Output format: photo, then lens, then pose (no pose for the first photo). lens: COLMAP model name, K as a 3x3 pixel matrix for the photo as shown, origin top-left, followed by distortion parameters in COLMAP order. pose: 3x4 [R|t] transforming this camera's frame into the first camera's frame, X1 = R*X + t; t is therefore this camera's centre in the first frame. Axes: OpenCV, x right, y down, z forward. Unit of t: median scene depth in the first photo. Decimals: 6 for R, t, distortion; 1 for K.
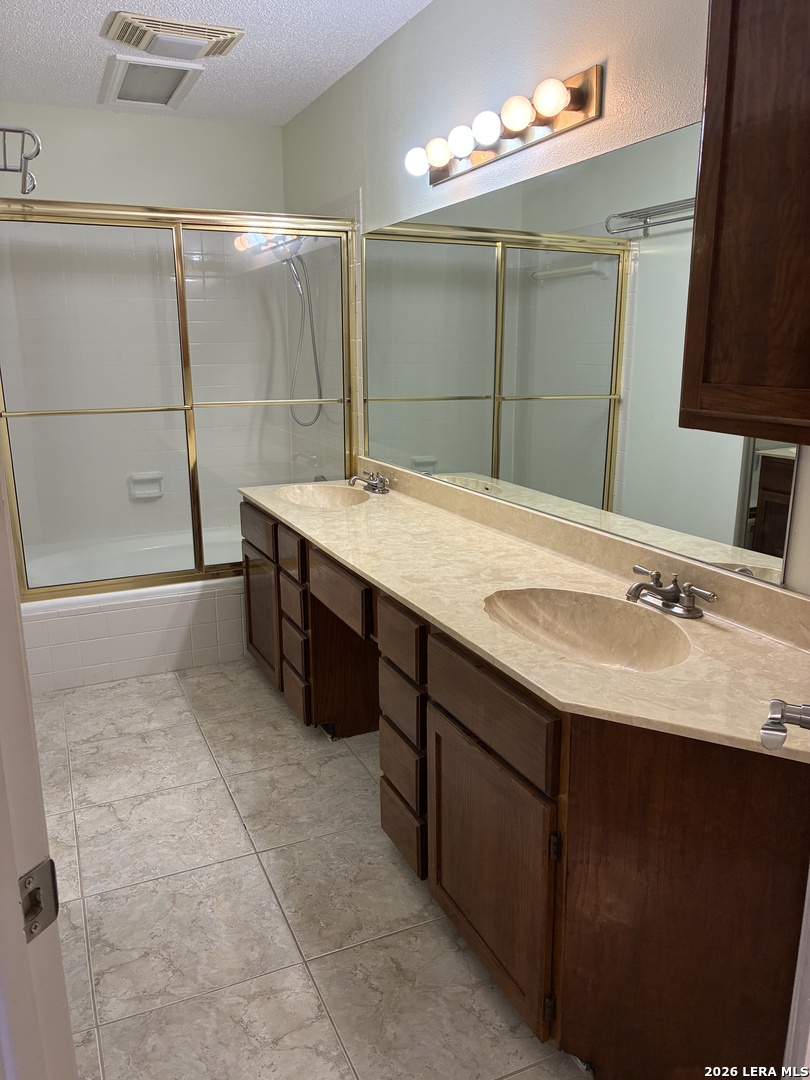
lens RADIAL K [[806.8, 0, 405.7], [0, 806.8, 537.9], [0, 0, 1]] dist [-0.006951, -0.007723]
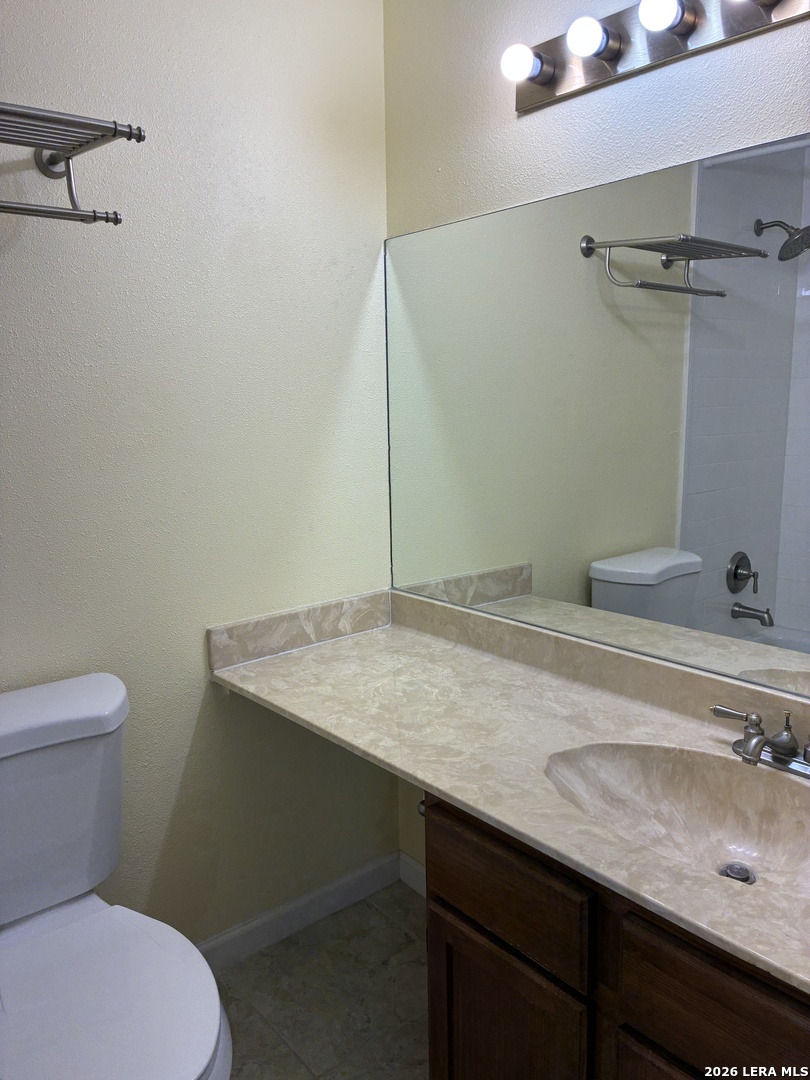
lens RADIAL K [[806.8, 0, 403.0], [0, 806.8, 543.3], [0, 0, 1]] dist [-0.006951, -0.007723]
pose [[0.979406, -0.041978, 0.197488, -0.152985], [0.059222, 0.994852, -0.082237, -0.073257], [-0.193019, 0.092239, 0.976850, 0.302583]]
